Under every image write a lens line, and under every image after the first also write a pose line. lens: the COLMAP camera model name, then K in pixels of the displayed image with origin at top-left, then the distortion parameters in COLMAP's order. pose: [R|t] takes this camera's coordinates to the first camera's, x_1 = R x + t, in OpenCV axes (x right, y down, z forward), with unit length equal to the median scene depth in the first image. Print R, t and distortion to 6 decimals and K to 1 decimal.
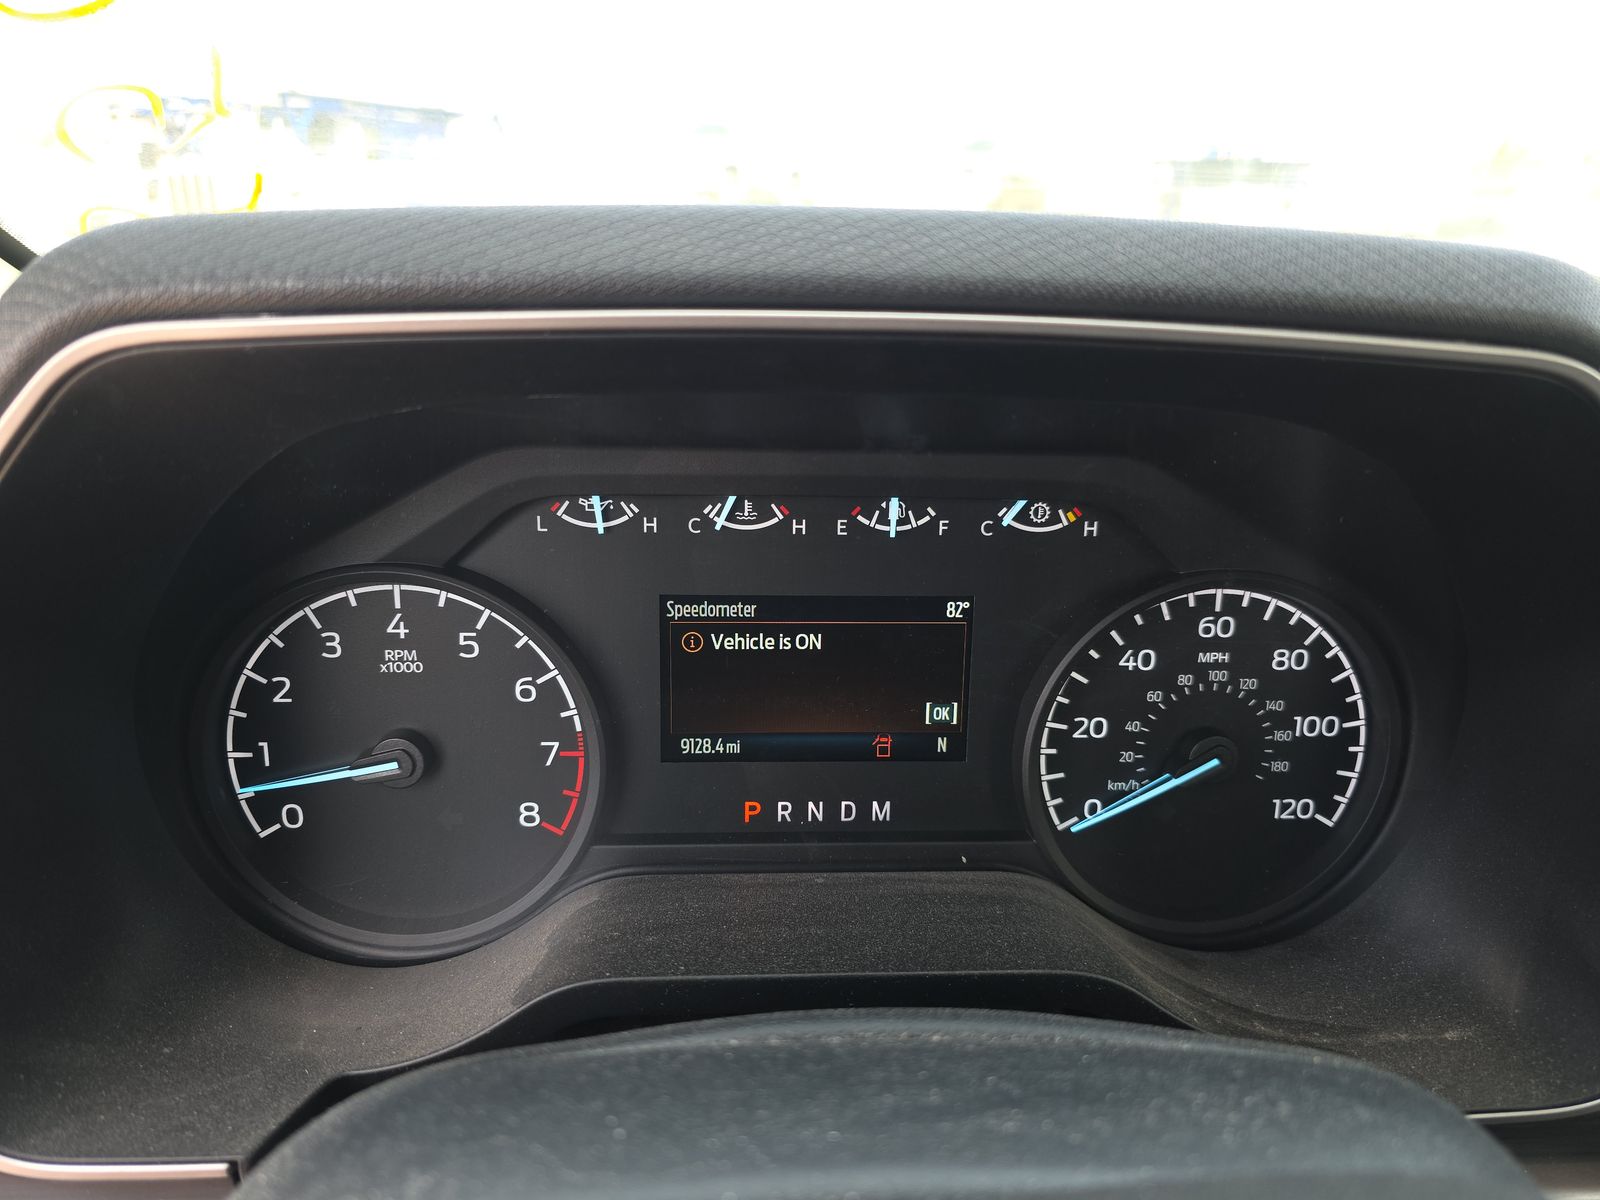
lens RADIAL K [[1052.2, 0, 810.4], [0, 1052.2, 597.6], [0, 0, 1]] dist [0.007632, -0.004095]
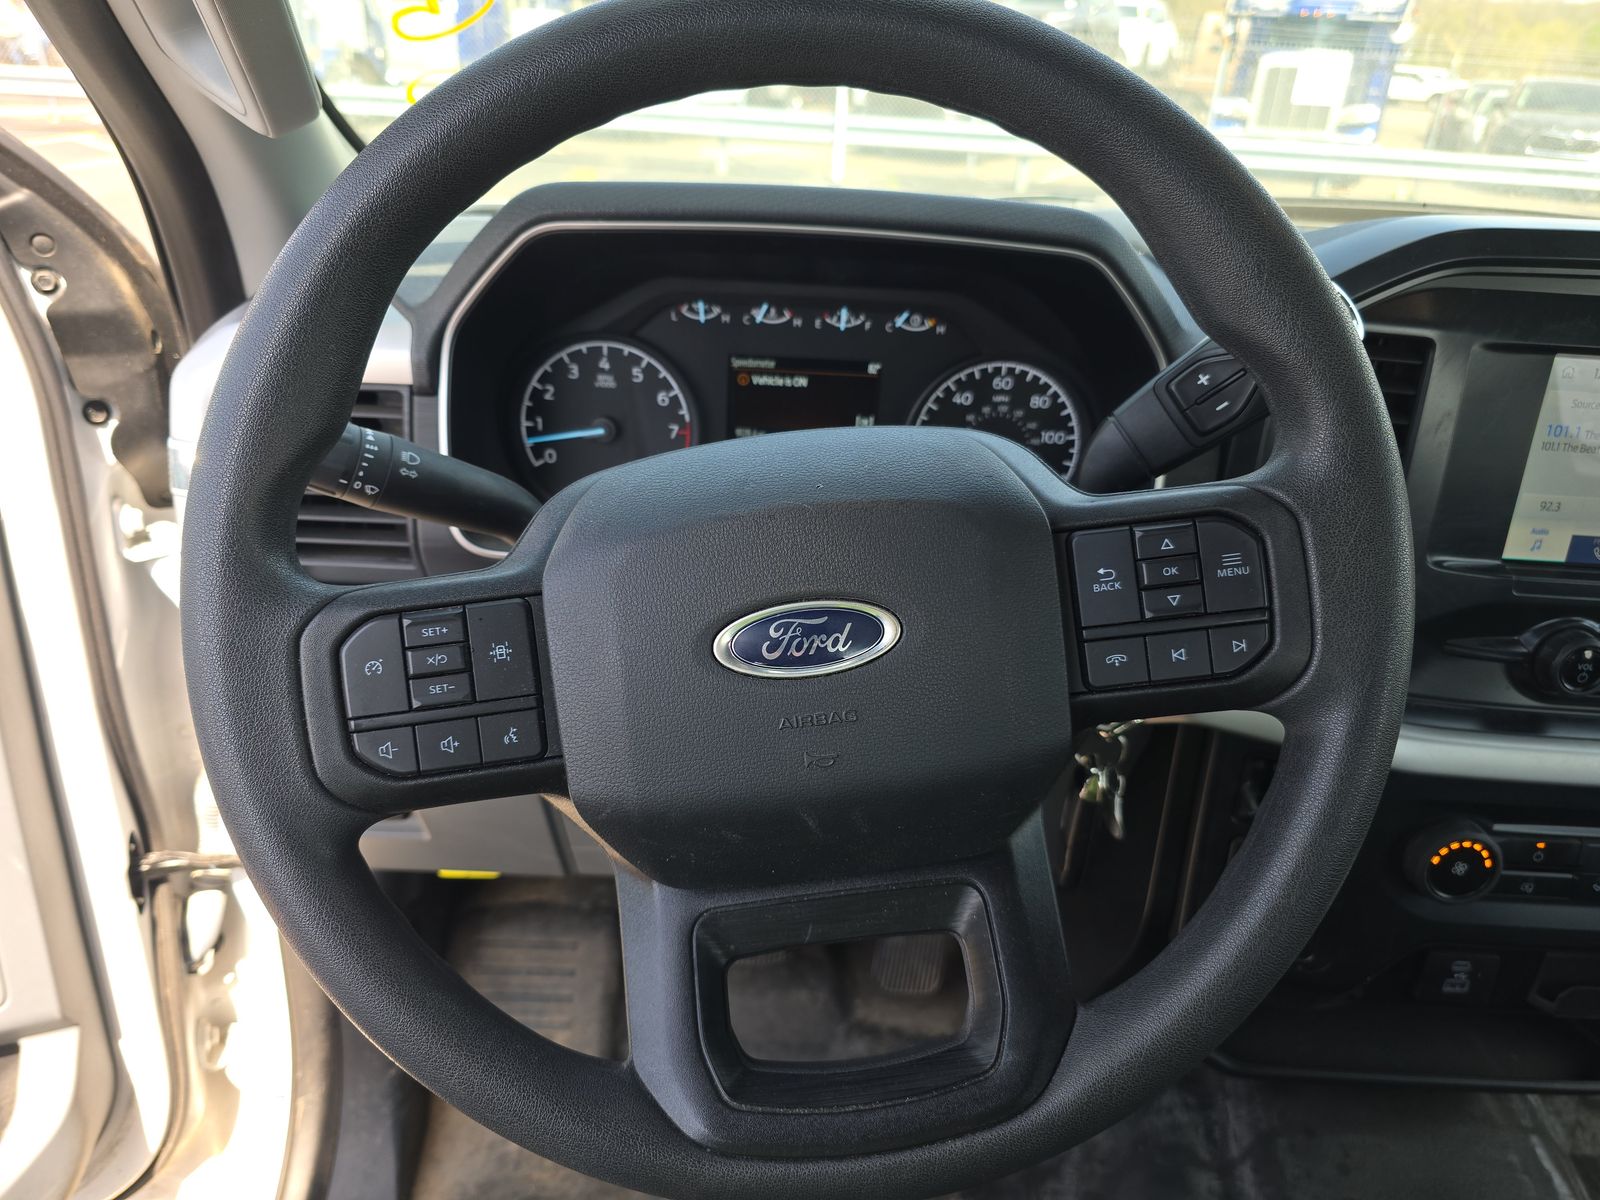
lens RADIAL K [[1052.2, 0, 786.3], [0, 1052.2, 608.7], [0, 0, 1]] dist [0.007632, -0.004095]
pose [[0.996958, 0.054704, -0.055520, 0.111250], [-0.046785, 0.989730, 0.135079, 0.207380], [0.062339, -0.132070, 0.989278, -1.100973]]
